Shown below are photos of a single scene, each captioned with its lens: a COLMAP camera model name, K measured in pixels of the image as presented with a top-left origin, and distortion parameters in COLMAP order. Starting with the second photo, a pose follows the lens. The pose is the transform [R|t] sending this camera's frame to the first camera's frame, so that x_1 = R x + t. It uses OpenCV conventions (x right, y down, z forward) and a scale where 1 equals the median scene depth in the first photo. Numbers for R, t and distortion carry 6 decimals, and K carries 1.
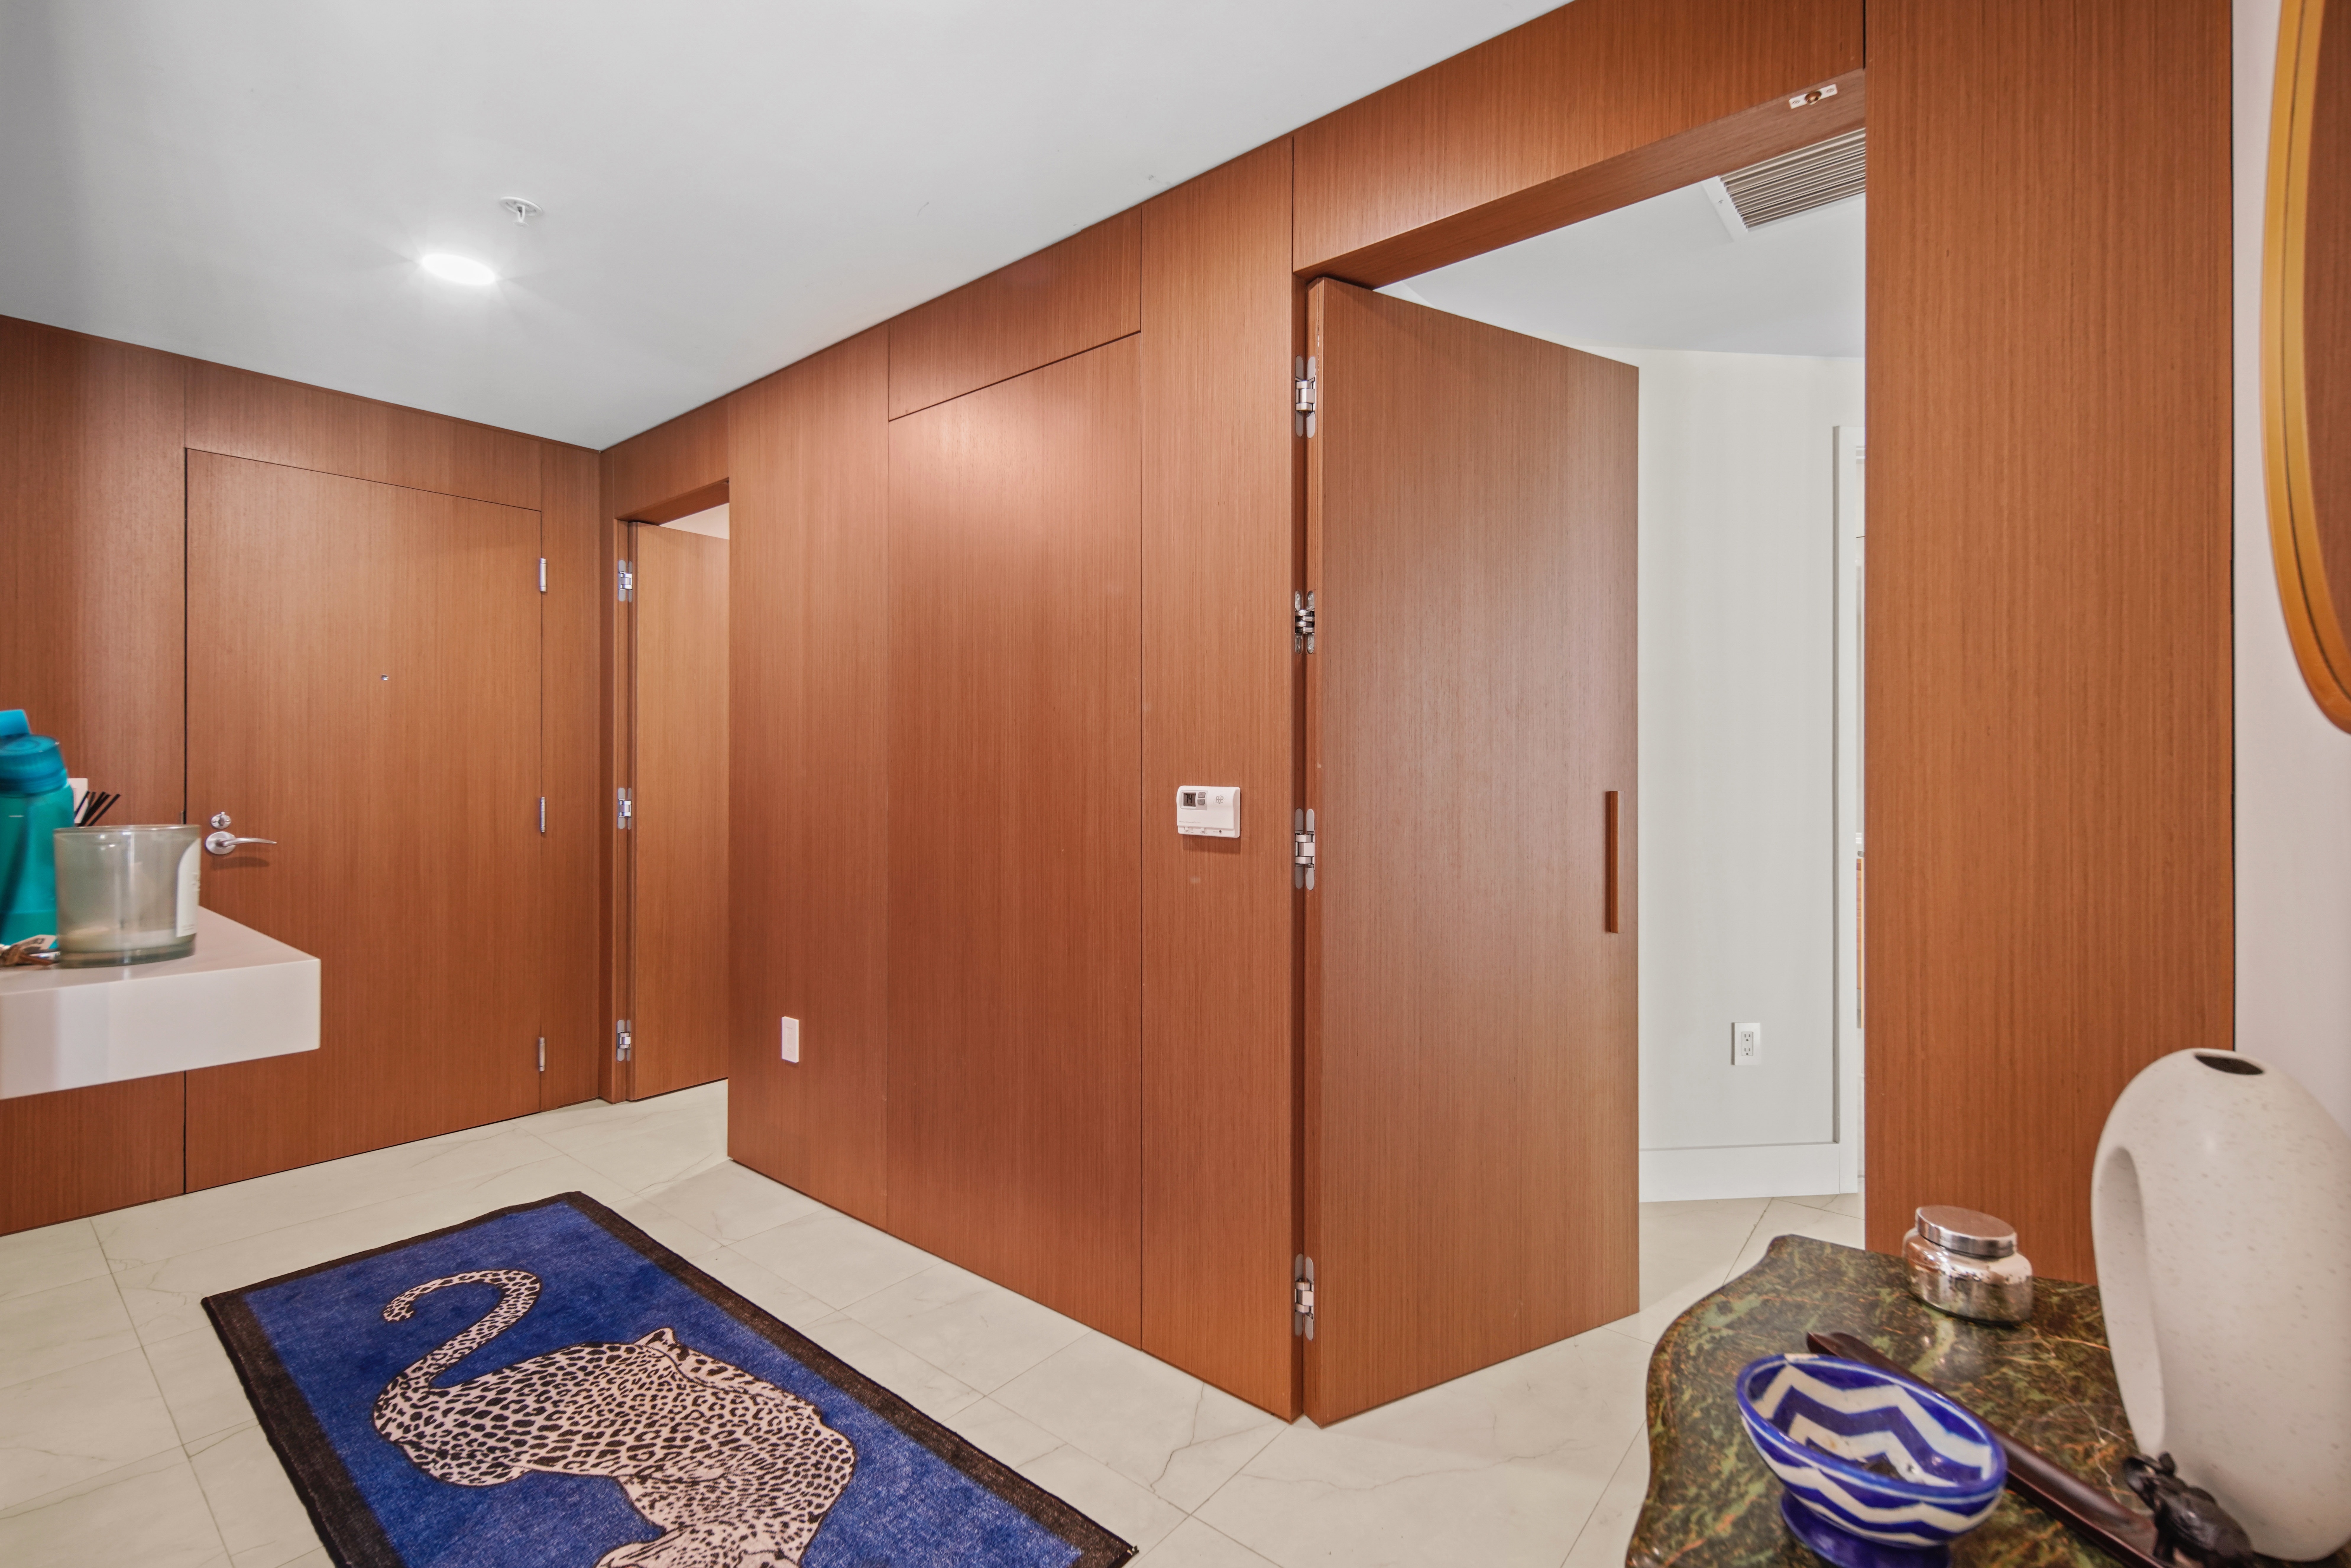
lens RADIAL K [[1036.1, 0, 1167.7], [0, 1036.1, 775.4], [0, 0, 1]] dist [0.002653, -0.000554]
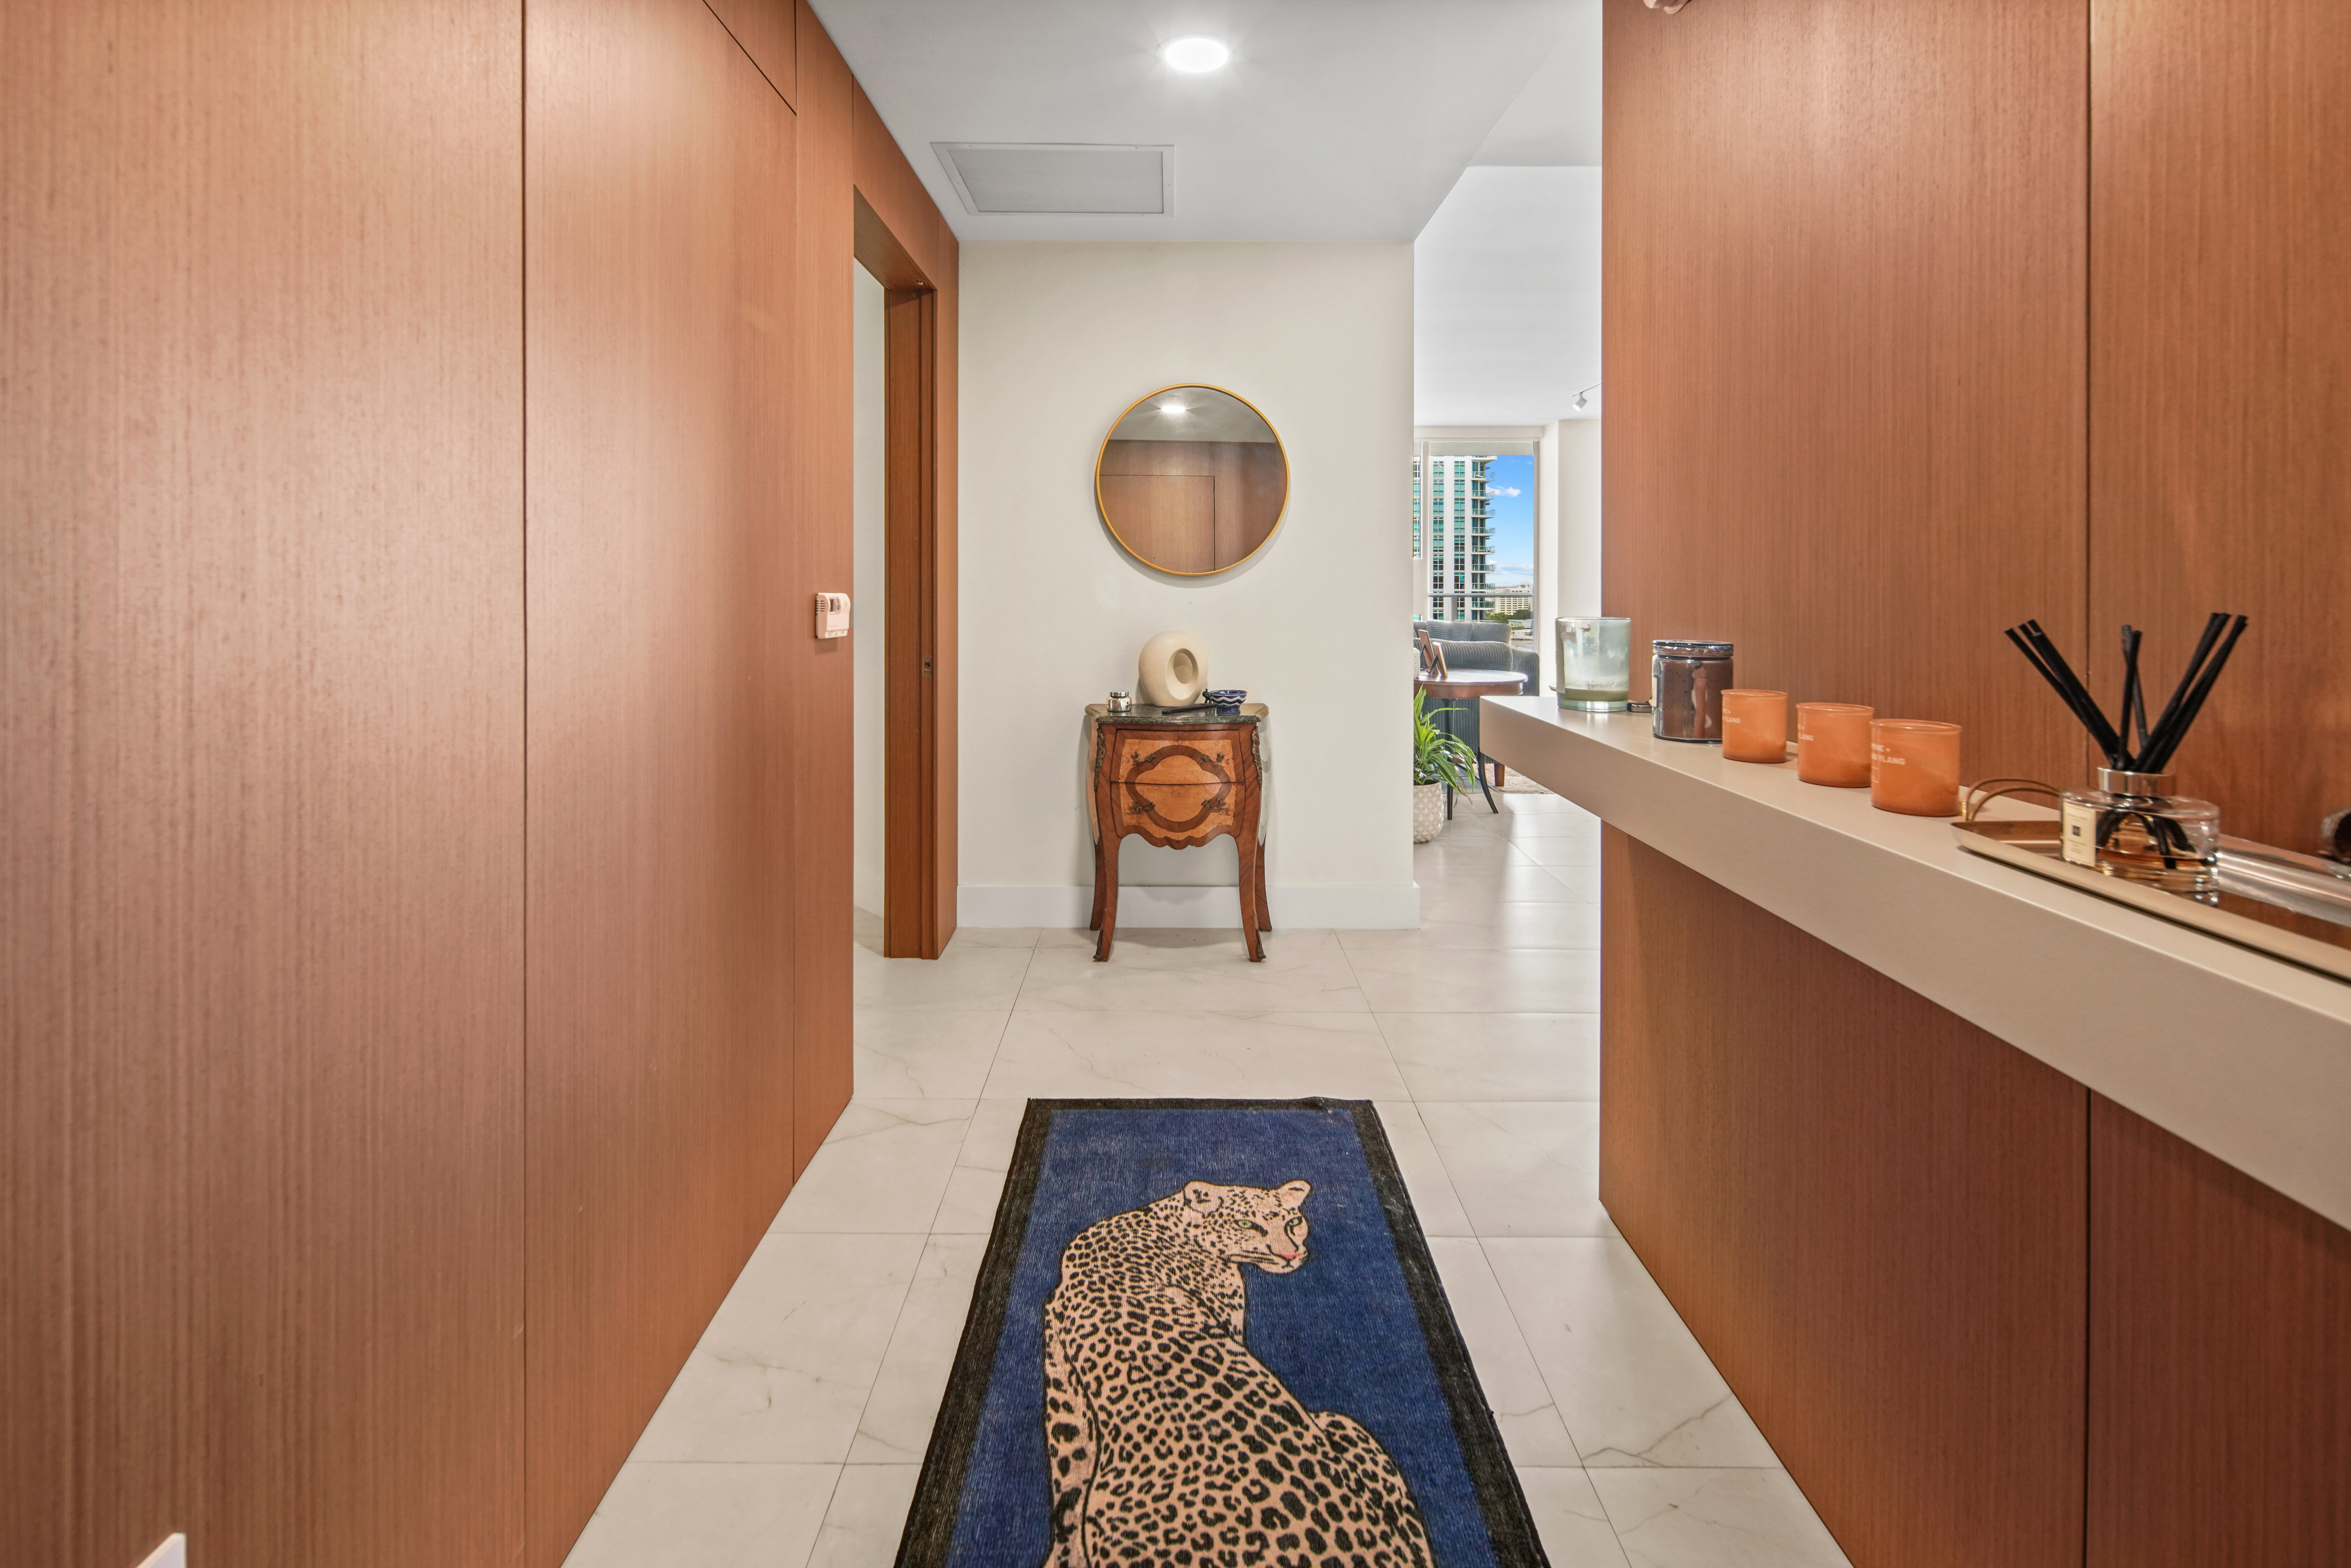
lens RADIAL K [[1036.1, 0, 1167.7], [0, 1036.1, 775.4], [0, 0, 1]] dist [0.002653, -0.000554]
pose [[-0.634543, -0.141756, 0.759777, -1.102020], [0.003542, 0.982493, 0.186268, 0.007139], [-0.772880, 0.120886, -0.622932, 1.543669]]
